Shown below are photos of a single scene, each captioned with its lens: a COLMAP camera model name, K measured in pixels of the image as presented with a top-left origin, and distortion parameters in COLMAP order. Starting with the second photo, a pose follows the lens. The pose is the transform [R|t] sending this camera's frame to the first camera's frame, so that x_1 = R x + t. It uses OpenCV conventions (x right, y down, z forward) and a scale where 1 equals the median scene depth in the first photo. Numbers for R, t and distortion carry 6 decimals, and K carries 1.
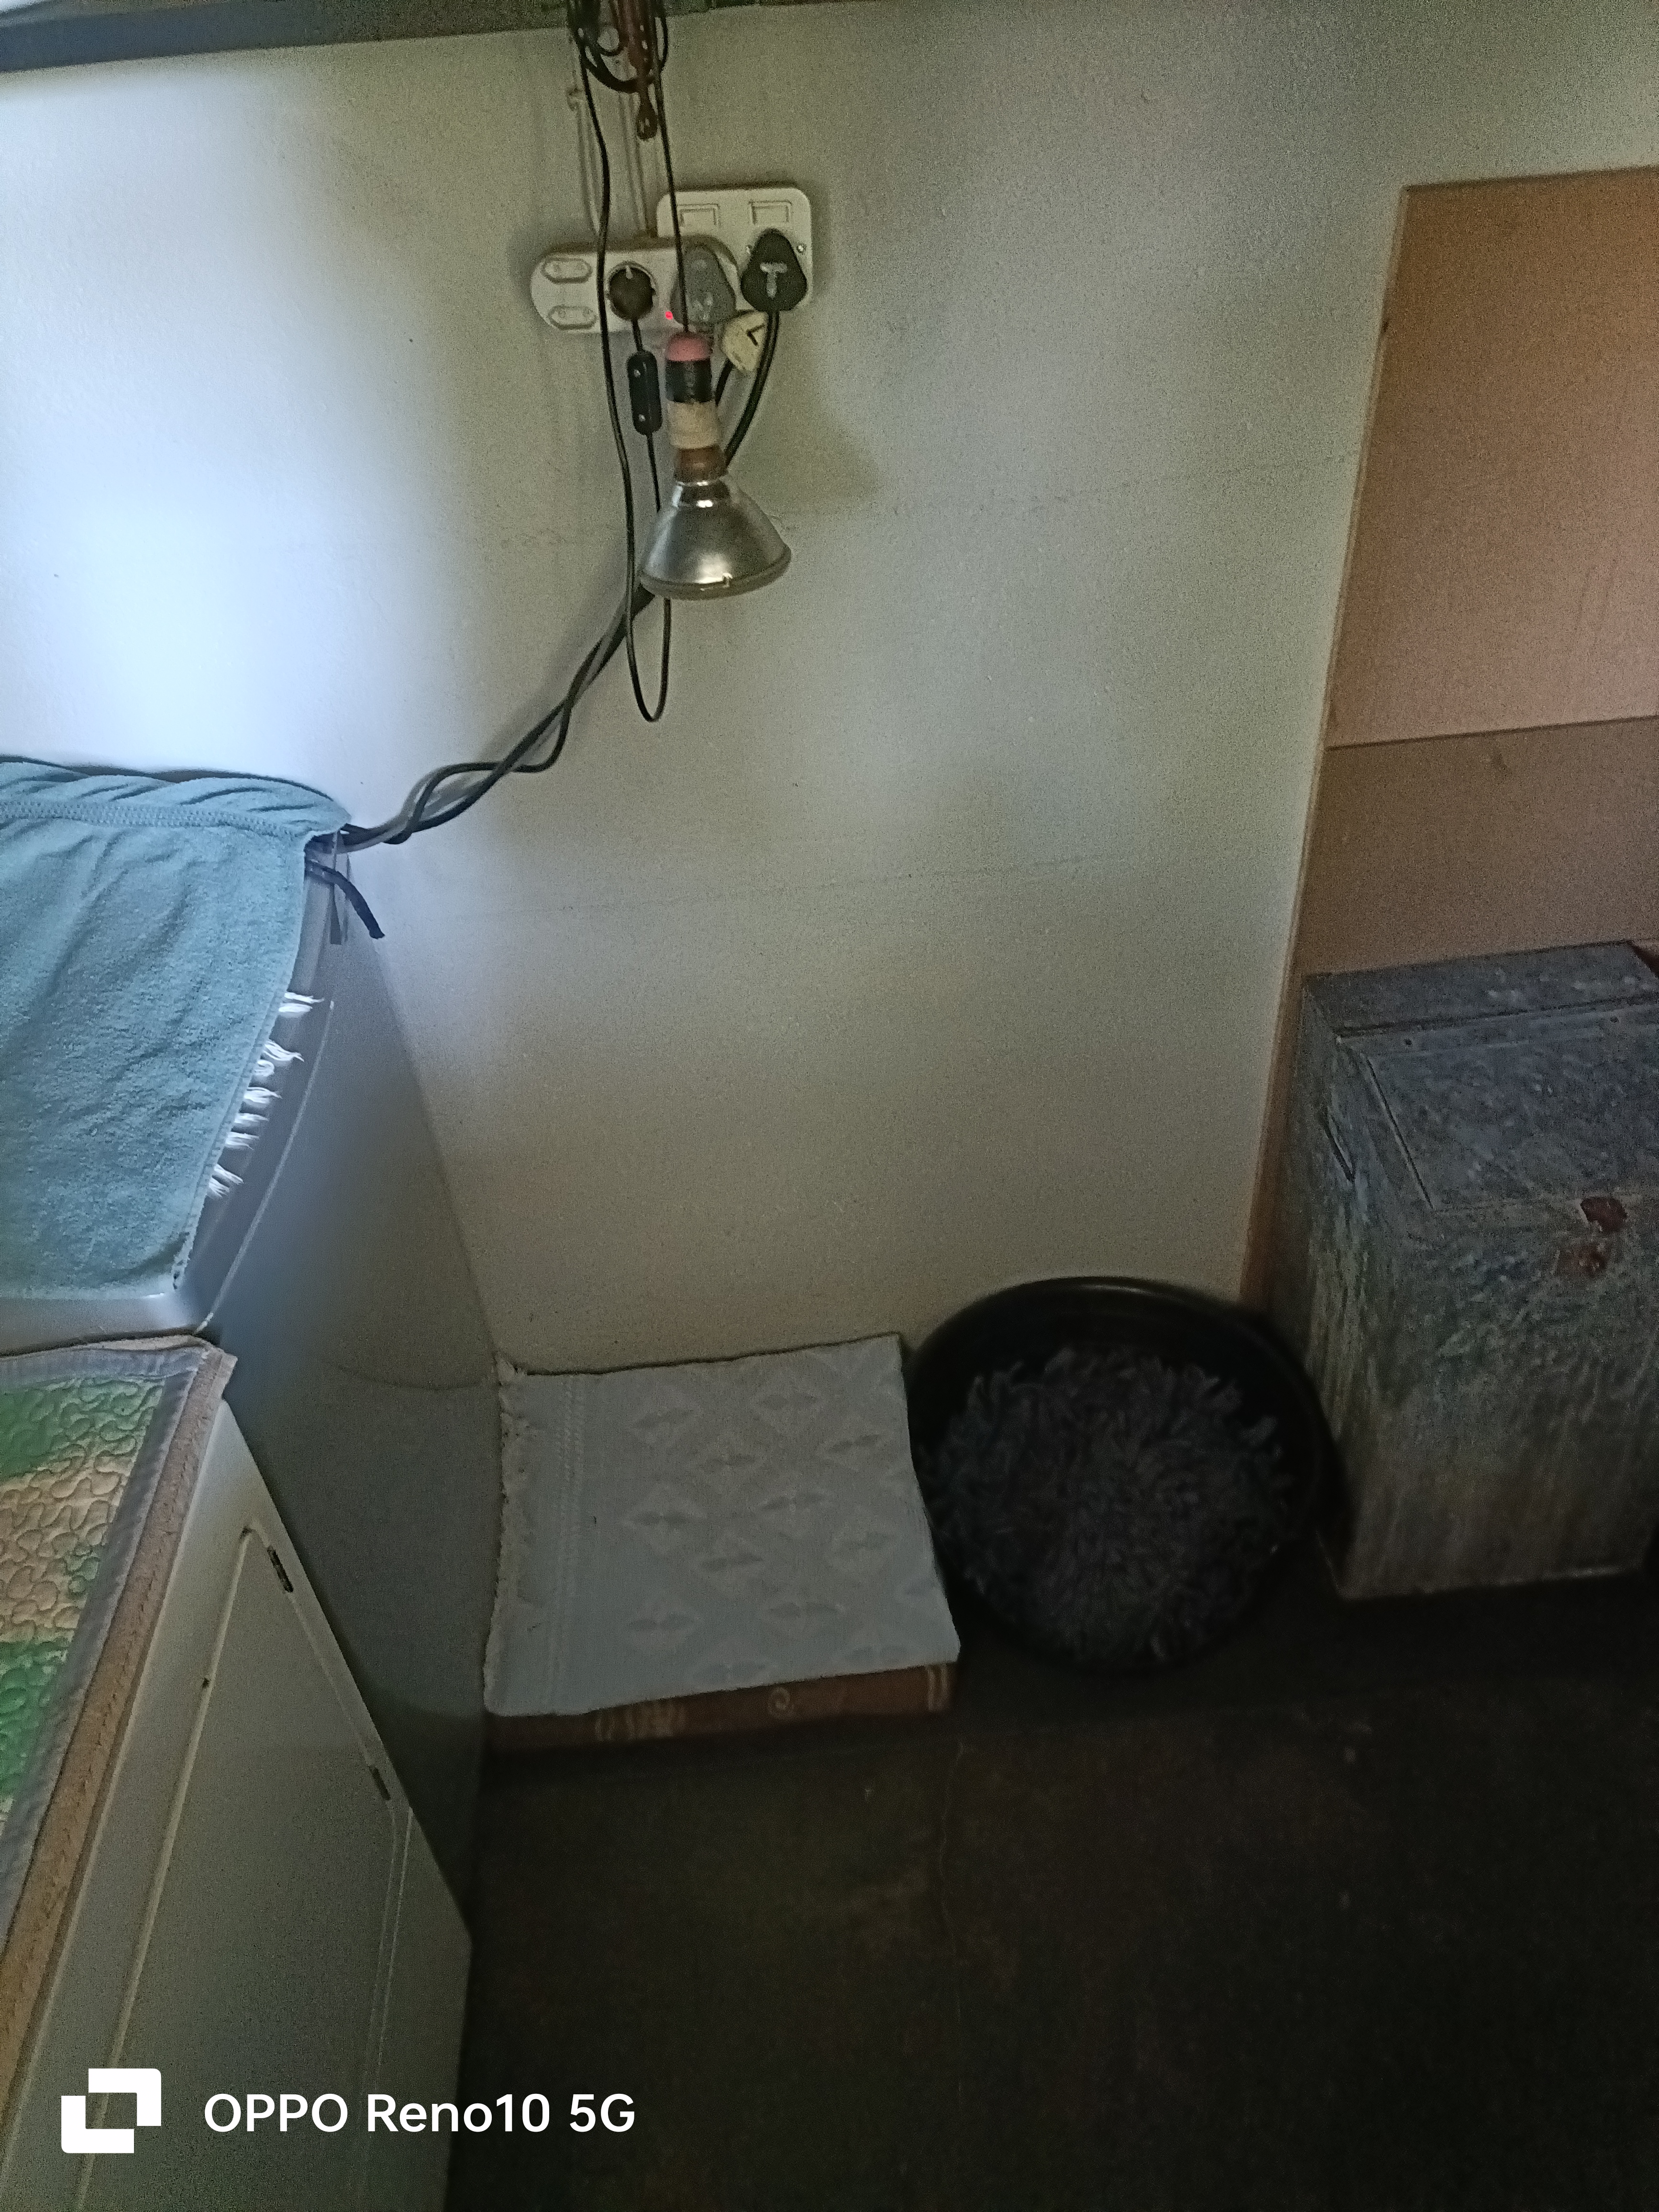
lens RADIAL K [[1605.4, 0, 837.4], [0, 1605.4, 1062.6], [0, 0, 1]] dist [0.017584, -0.019850]
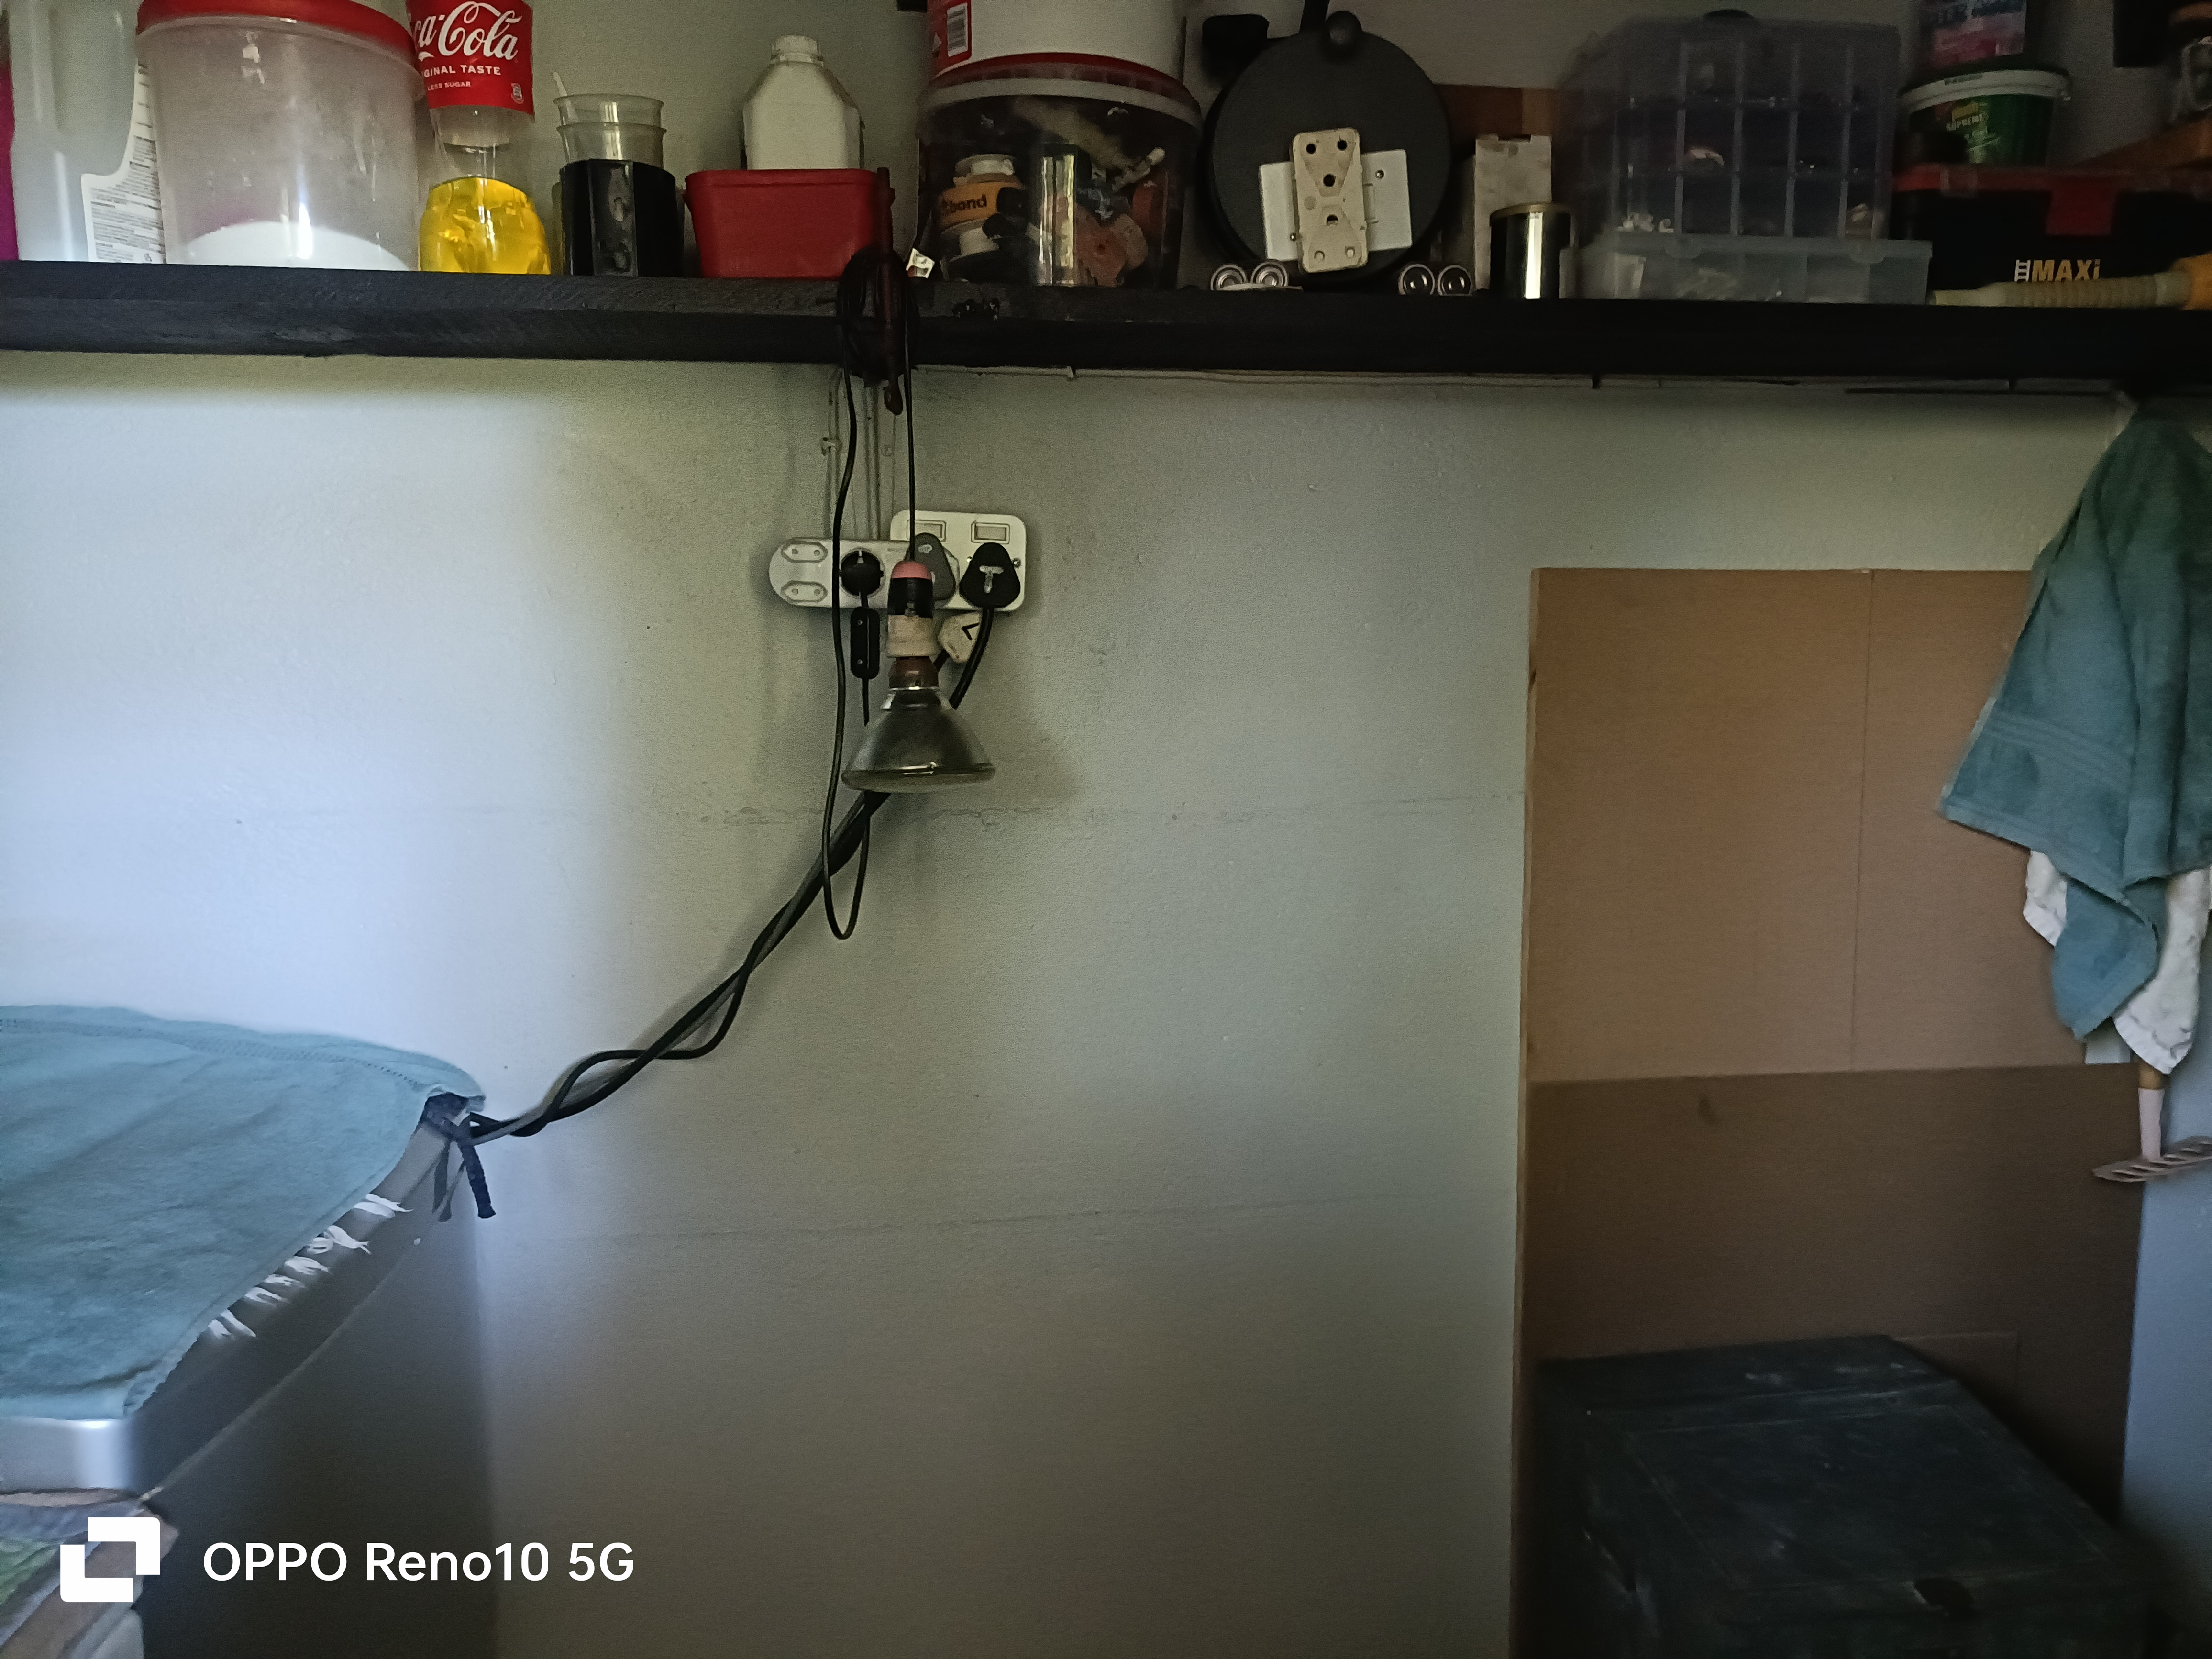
lens RADIAL K [[1605.4, 0, 1114.6], [0, 1605.4, 828.0], [0, 0, 1]] dist [0.017584, -0.019850]
pose [[0.997095, 0.047571, 0.059494, -0.011958], [-0.006605, 0.832072, -0.554628, 0.270087], [-0.075887, 0.552624, 0.829969, 0.167869]]
